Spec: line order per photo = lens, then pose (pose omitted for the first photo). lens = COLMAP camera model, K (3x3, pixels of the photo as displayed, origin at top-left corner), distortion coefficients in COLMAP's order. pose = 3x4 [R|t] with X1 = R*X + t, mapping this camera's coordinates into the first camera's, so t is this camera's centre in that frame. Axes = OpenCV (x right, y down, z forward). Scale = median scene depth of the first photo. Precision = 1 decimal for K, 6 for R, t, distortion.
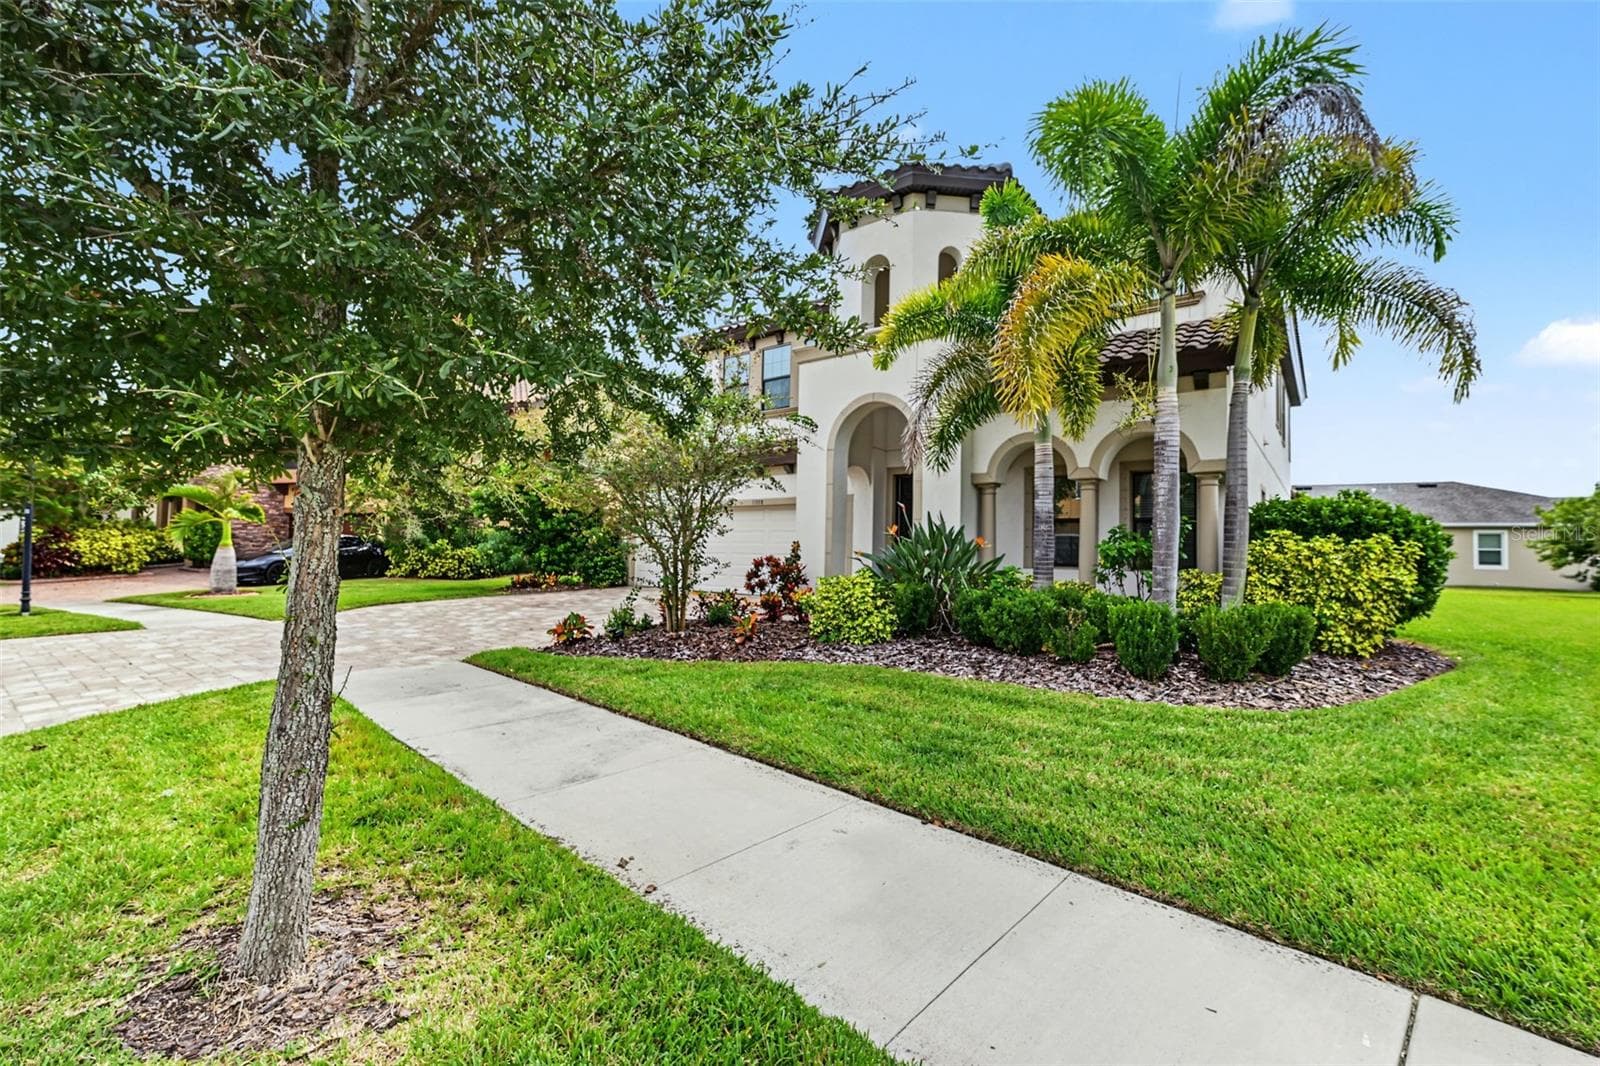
lens RADIAL K [[679.2, 0, 804.9], [0, 679.2, 528.9], [0, 0, 1]] dist [-0.000429, -0.000461]
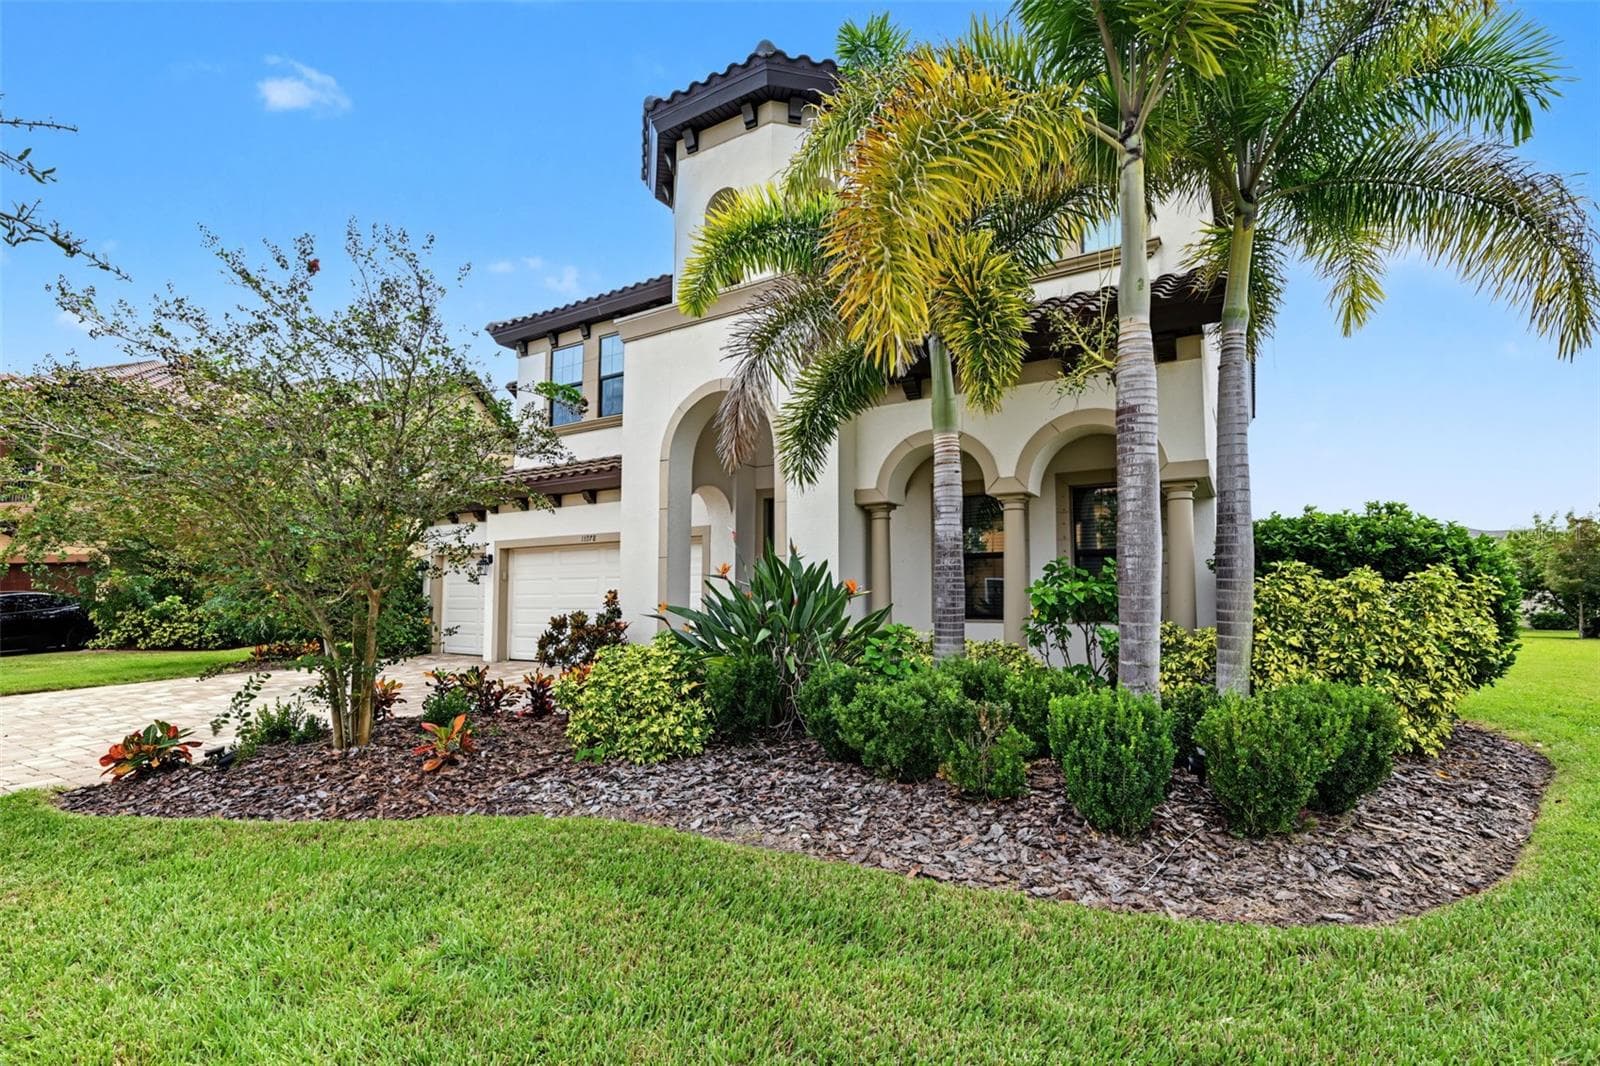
lens RADIAL K [[744.5, 0, 807.0], [0, 744.5, 553.7], [0, 0, 1]] dist [0.000204, 0.000198]
pose [[0.993131, -0.010848, 0.116502, 0.137508], [0.014330, 0.999474, -0.029090, 0.008561], [-0.116126, 0.030560, 0.992764, 0.314480]]
